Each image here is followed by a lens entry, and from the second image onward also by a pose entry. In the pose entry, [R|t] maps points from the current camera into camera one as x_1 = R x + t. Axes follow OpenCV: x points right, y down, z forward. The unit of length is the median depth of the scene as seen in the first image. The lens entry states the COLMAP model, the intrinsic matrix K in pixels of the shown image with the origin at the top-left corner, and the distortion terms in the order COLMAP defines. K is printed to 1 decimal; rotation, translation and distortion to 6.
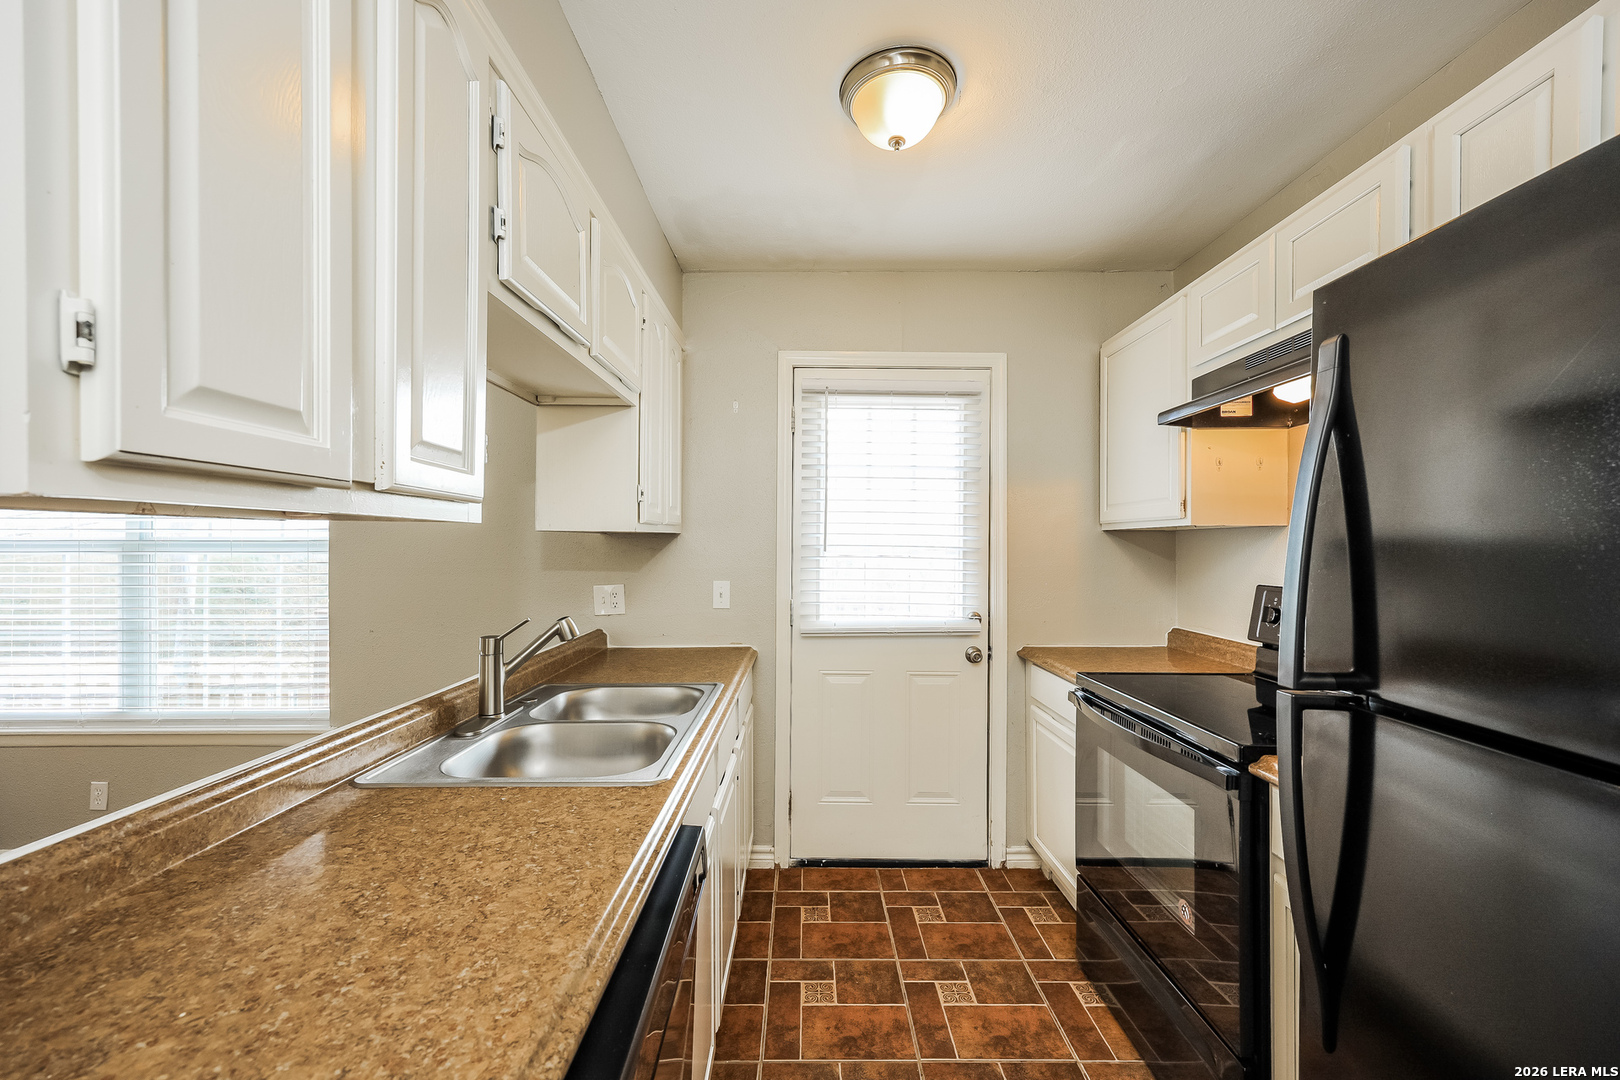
lens RADIAL K [[644.1, 0, 806.4], [0, 644.1, 547.1], [0, 0, 1]] dist [0.009454, 0.000510]
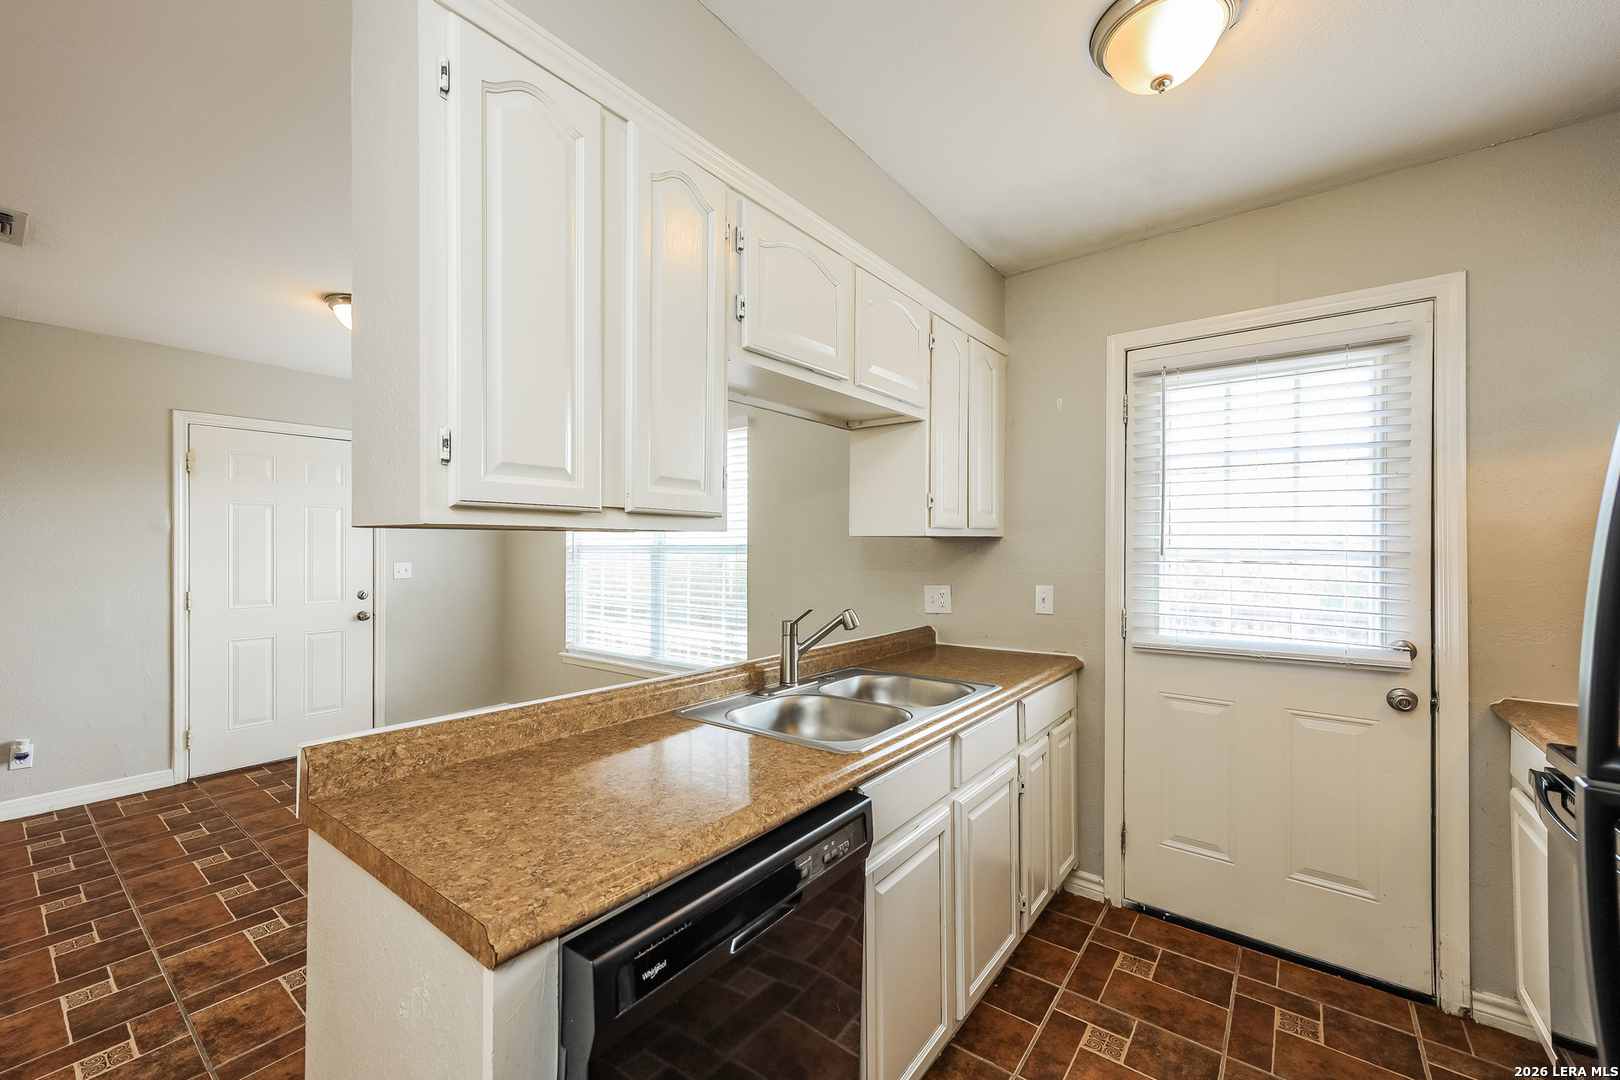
lens RADIAL K [[644.1, 0, 805.9], [0, 644.1, 544.1], [0, 0, 1]] dist [0.009454, 0.000510]
pose [[0.791433, -0.004974, -0.611236, 0.190076], [-0.001484, 0.999948, -0.010059, 0.000945], [0.611254, 0.008868, 0.791385, 0.016090]]
